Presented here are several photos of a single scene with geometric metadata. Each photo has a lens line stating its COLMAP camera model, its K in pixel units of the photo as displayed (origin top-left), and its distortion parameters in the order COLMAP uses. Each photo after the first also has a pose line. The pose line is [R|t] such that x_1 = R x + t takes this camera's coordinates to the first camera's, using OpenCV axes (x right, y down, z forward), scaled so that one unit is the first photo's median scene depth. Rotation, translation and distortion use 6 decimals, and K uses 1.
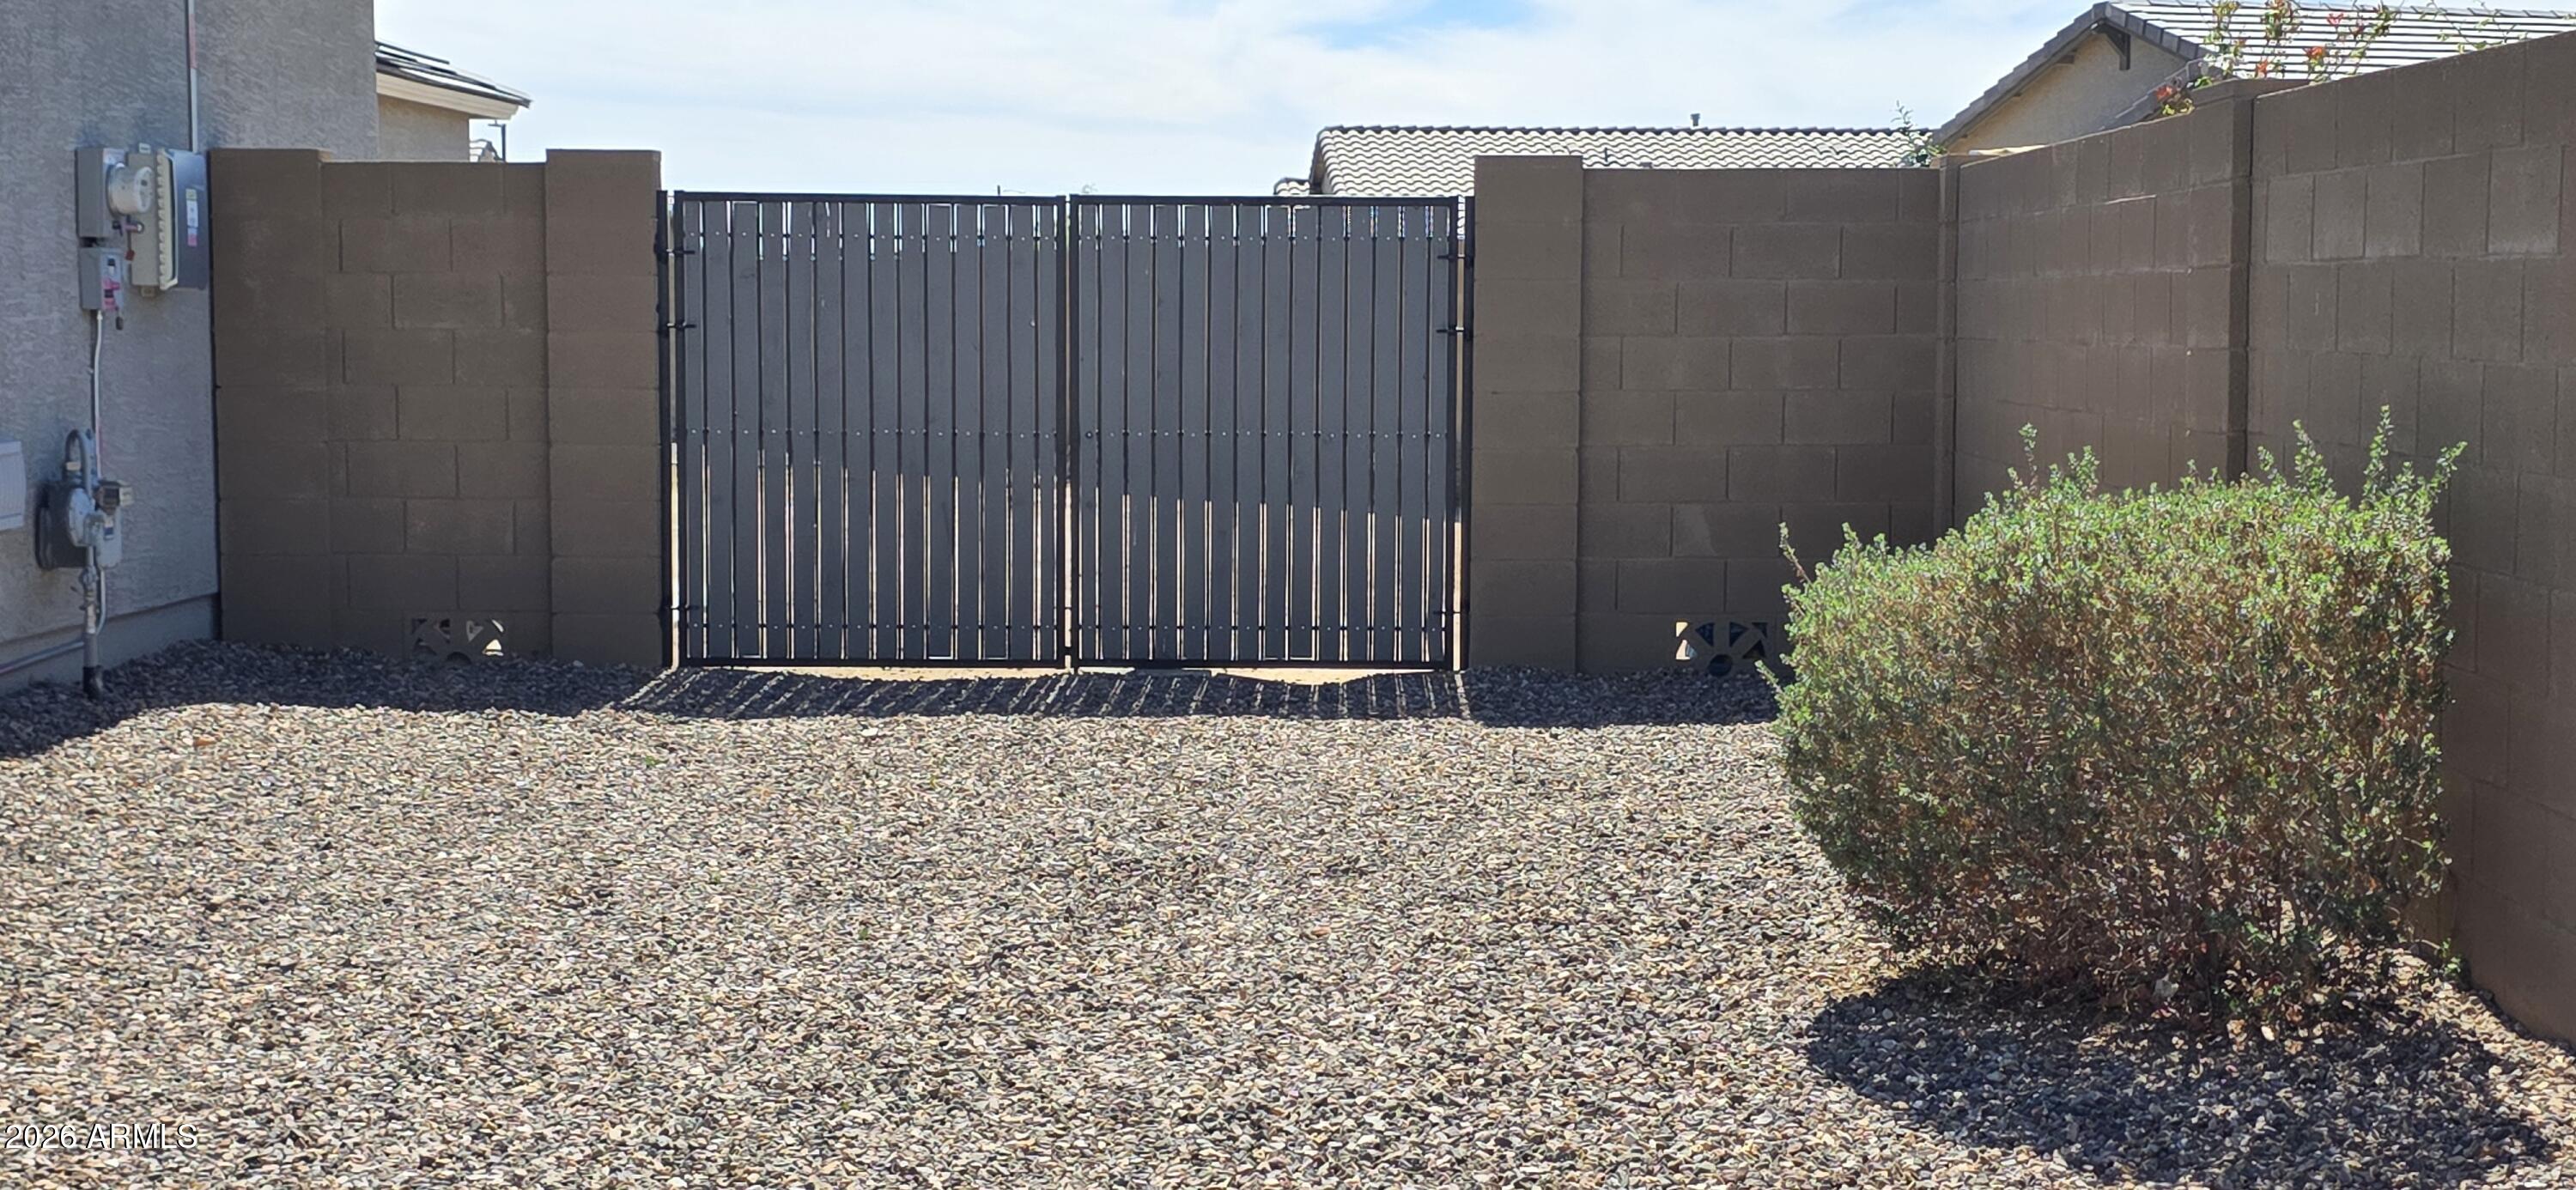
lens RADIAL K [[3308.3, 0, 1288.0], [0, 3308.3, 595.0], [0, 0, 1]] dist [0.000177, 0.000872]
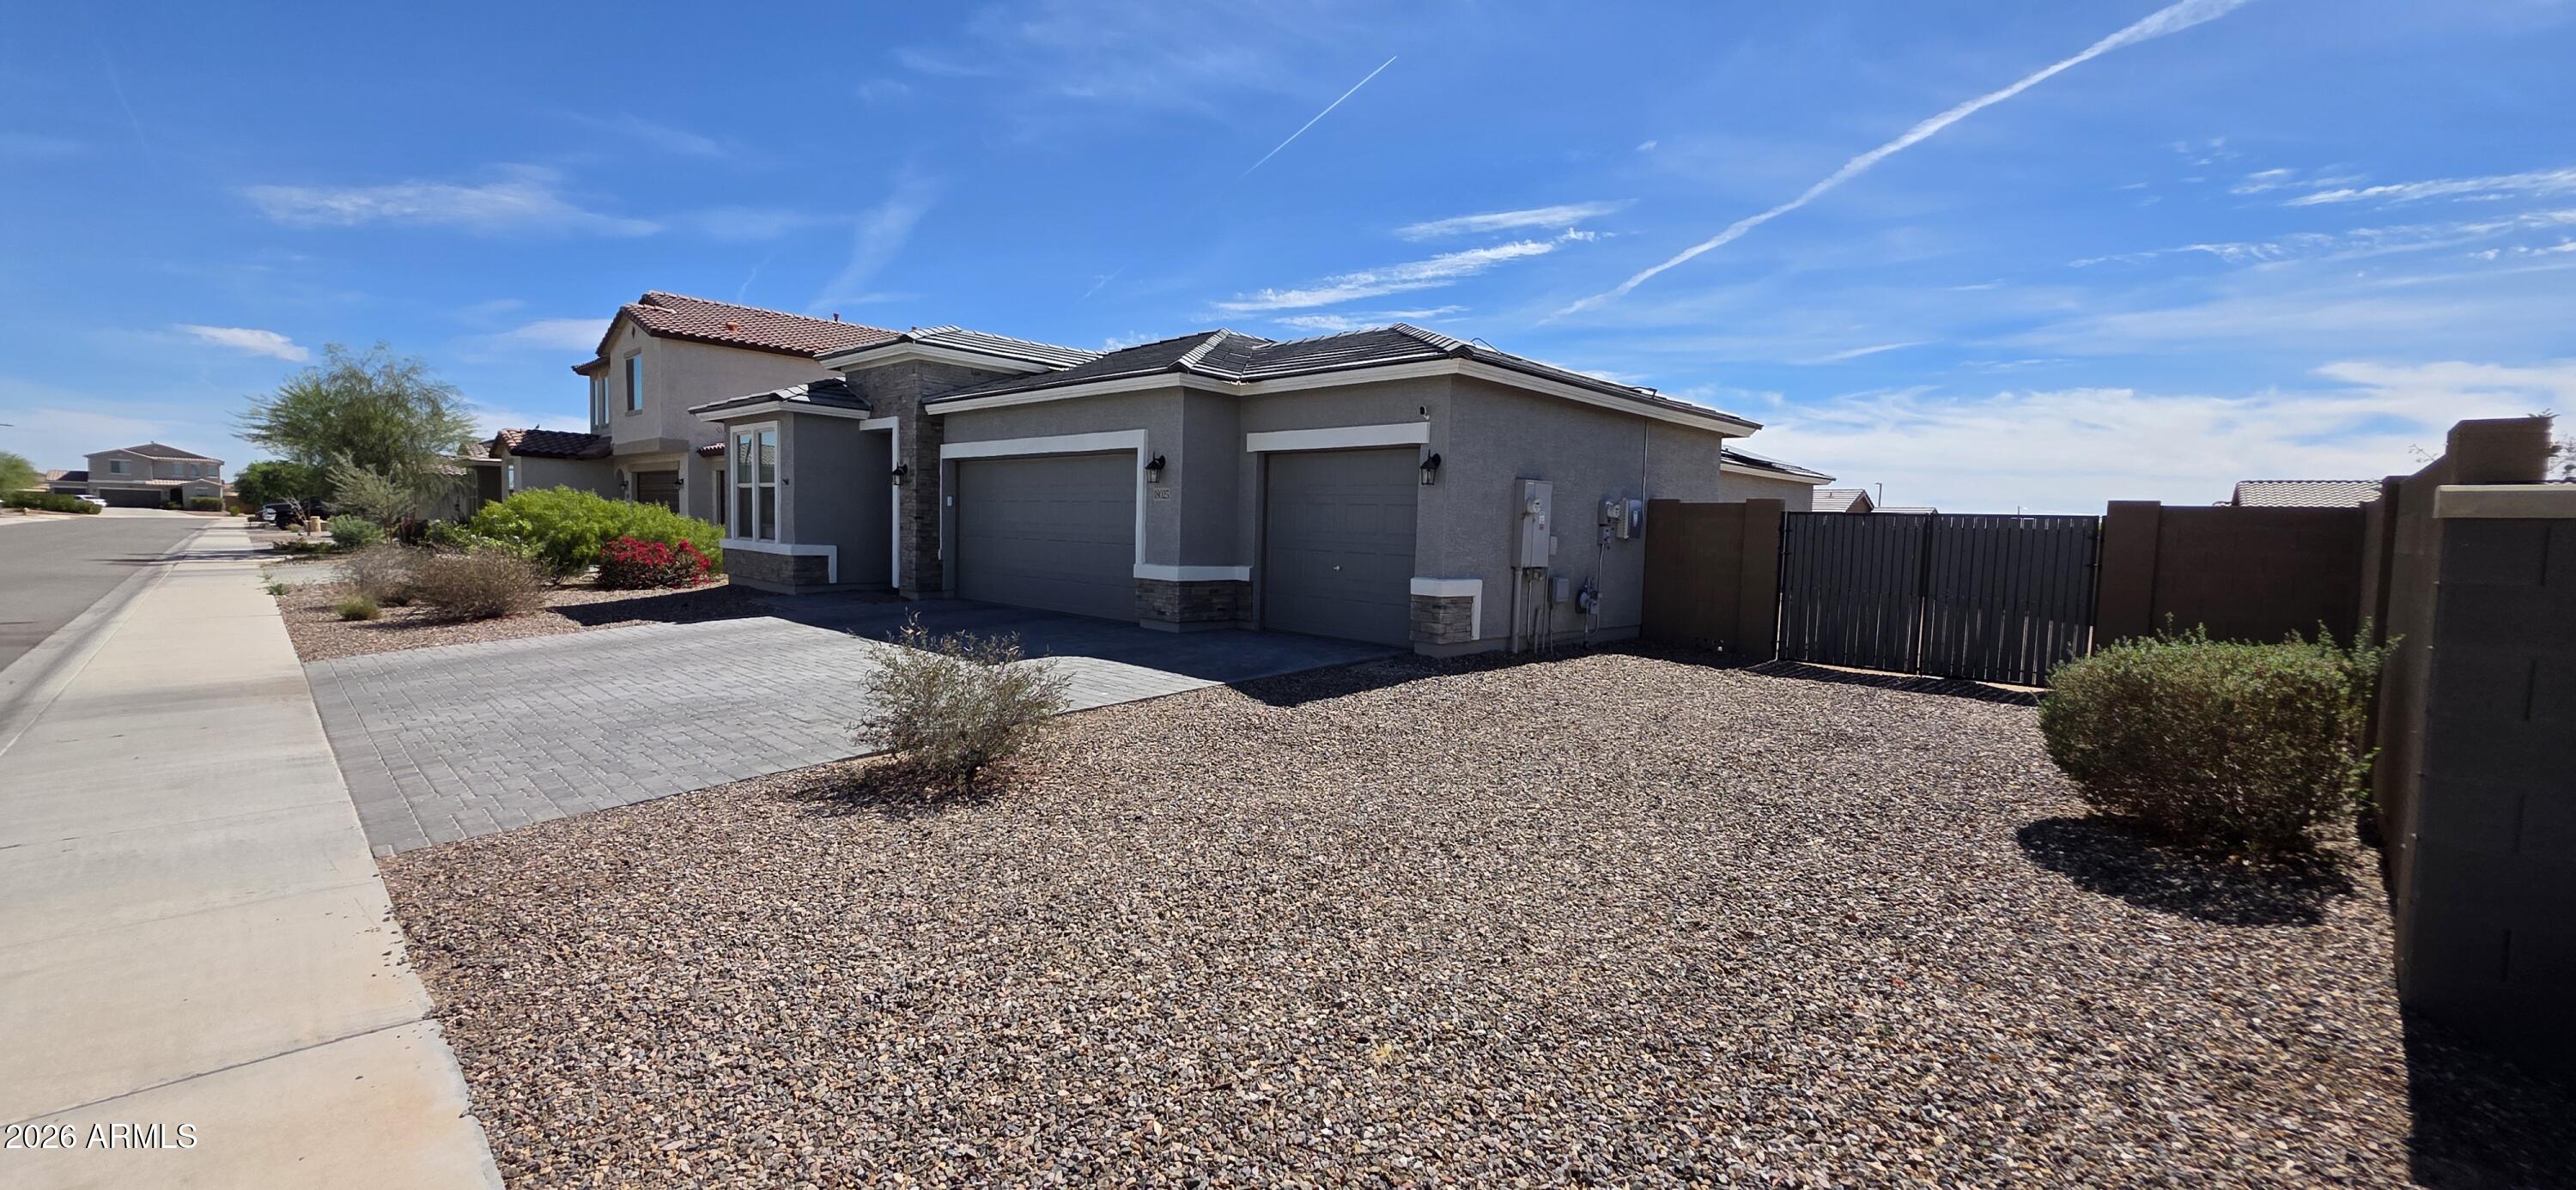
lens RADIAL K [[982.8, 0, 1288.0], [0, 982.8, 595.0], [0, 0, 1]] dist [-0.000028, -0.000002]
pose [[0.725345, 0.064573, -0.685350, 0.123991], [-0.084790, 0.996390, 0.004140, -0.004737], [0.683143, 0.055108, 0.728202, -0.022315]]
